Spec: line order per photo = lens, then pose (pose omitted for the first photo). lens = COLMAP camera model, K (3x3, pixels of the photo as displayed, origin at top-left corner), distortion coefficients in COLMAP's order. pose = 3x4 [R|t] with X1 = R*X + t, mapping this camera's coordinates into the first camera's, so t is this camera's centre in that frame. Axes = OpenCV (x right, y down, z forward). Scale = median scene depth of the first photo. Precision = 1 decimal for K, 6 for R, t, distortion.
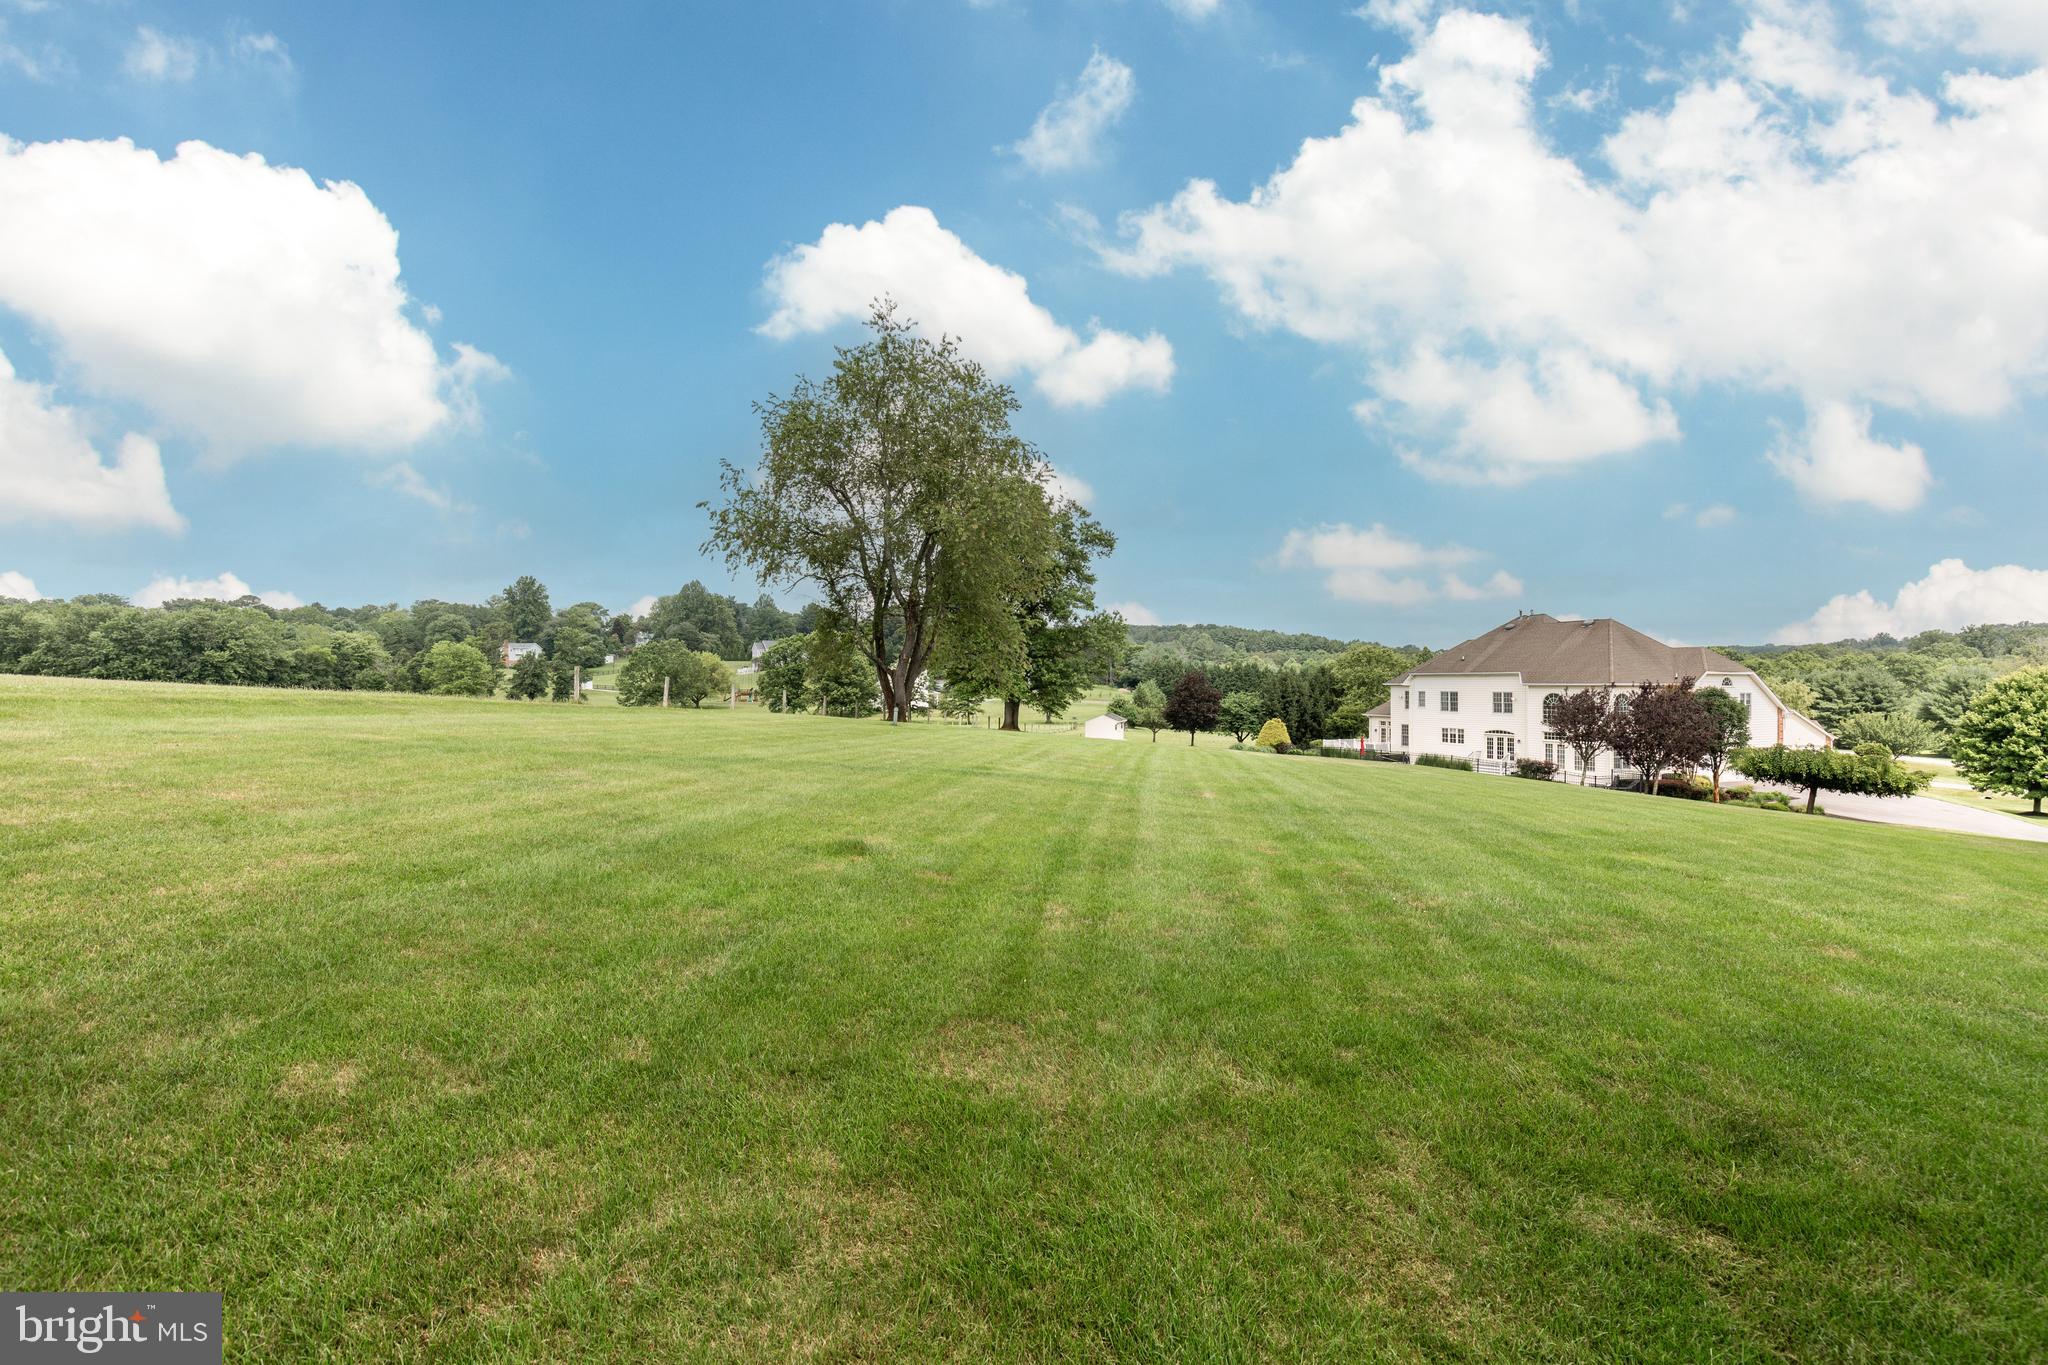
lens RADIAL K [[894.0, 0, 1024.0], [0, 894.0, 682.5], [0, 0, 1]] dist [-0.000334, -0.000022]
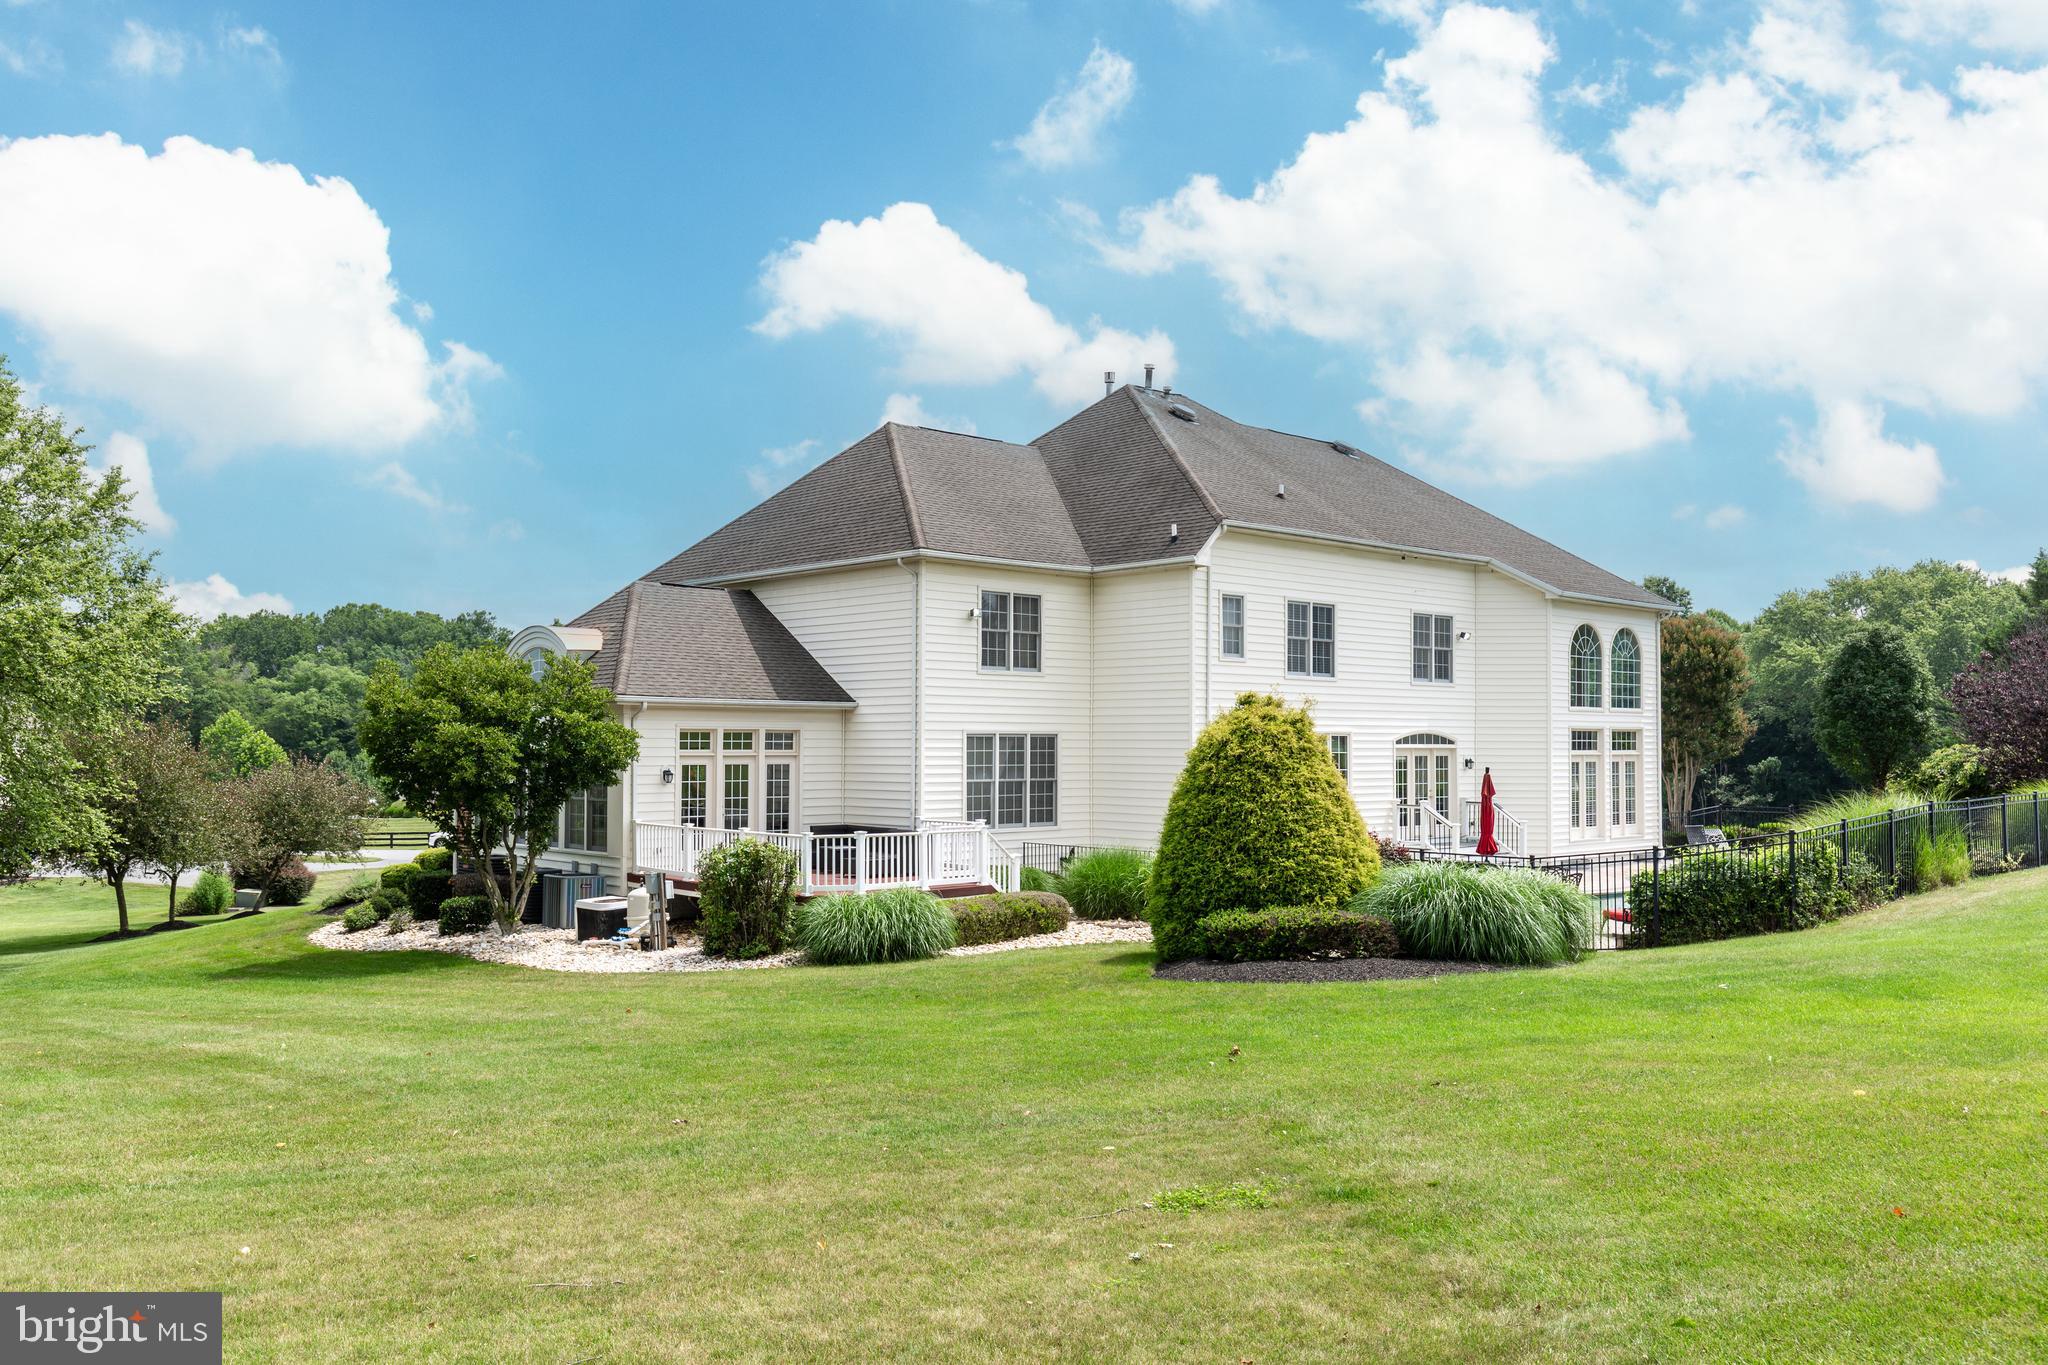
lens RADIAL K [[1600.4, 0, 992.5], [0, 1600.4, 679.9], [0, 0, 1]] dist [0.007707, -0.006202]
pose [[-0.310445, 0.029948, 0.950119, 0.036554], [-0.010907, 0.999326, -0.035062, 0.052710], [-0.950529, -0.021248, -0.309909, 1.253067]]
